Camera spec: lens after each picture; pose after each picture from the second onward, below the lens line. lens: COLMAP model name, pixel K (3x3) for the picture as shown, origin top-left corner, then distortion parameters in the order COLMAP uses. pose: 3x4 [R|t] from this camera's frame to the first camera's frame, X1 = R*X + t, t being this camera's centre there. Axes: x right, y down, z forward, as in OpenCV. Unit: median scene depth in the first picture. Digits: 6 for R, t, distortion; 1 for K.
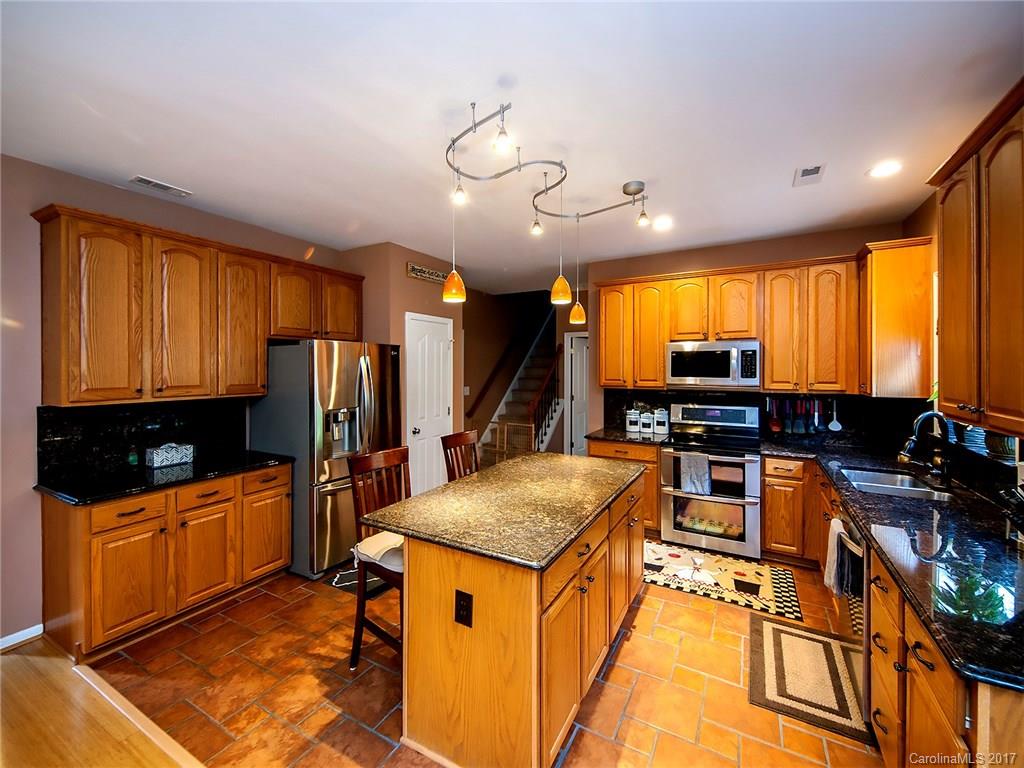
lens RADIAL K [[420.3, 0, 507.9], [0, 420.3, 373.2], [0, 0, 1]] dist [0.014232, -0.000313]
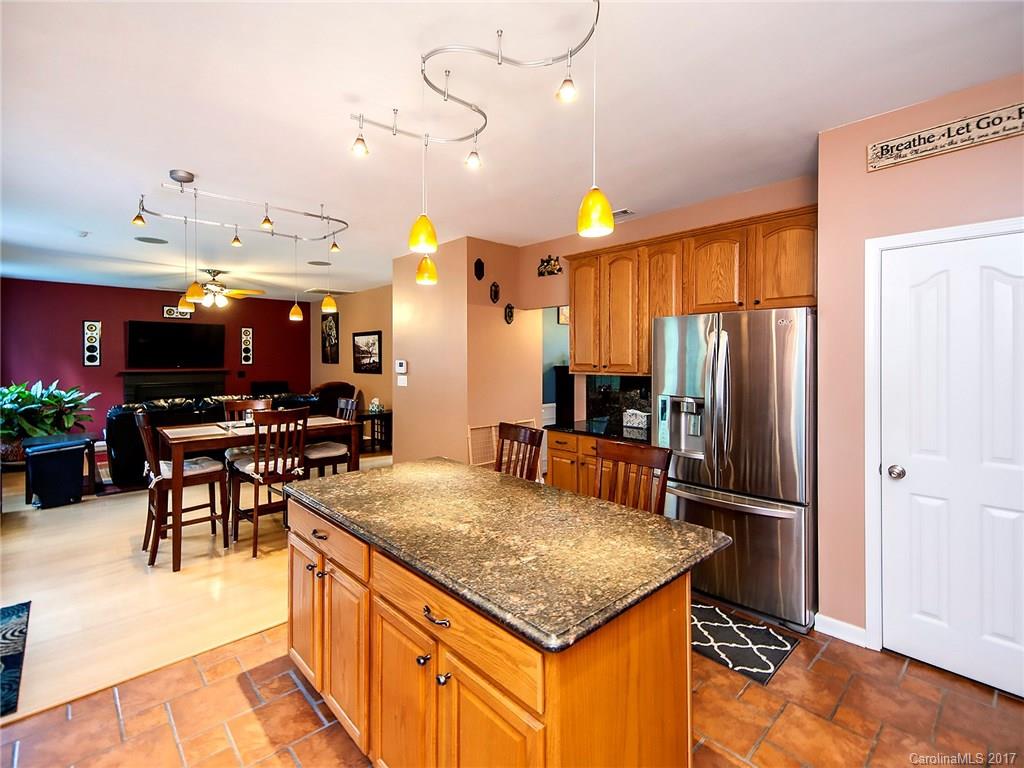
lens RADIAL K [[478.0, 0, 510.5], [0, 478.0, 353.9], [0, 0, 1]] dist [0.012848, -0.000465]
pose [[-0.301376, -0.006582, -0.953483, 0.554316], [-0.013124, 0.999910, -0.002754, 0.006101], [0.953415, 0.011684, -0.301435, 0.885070]]
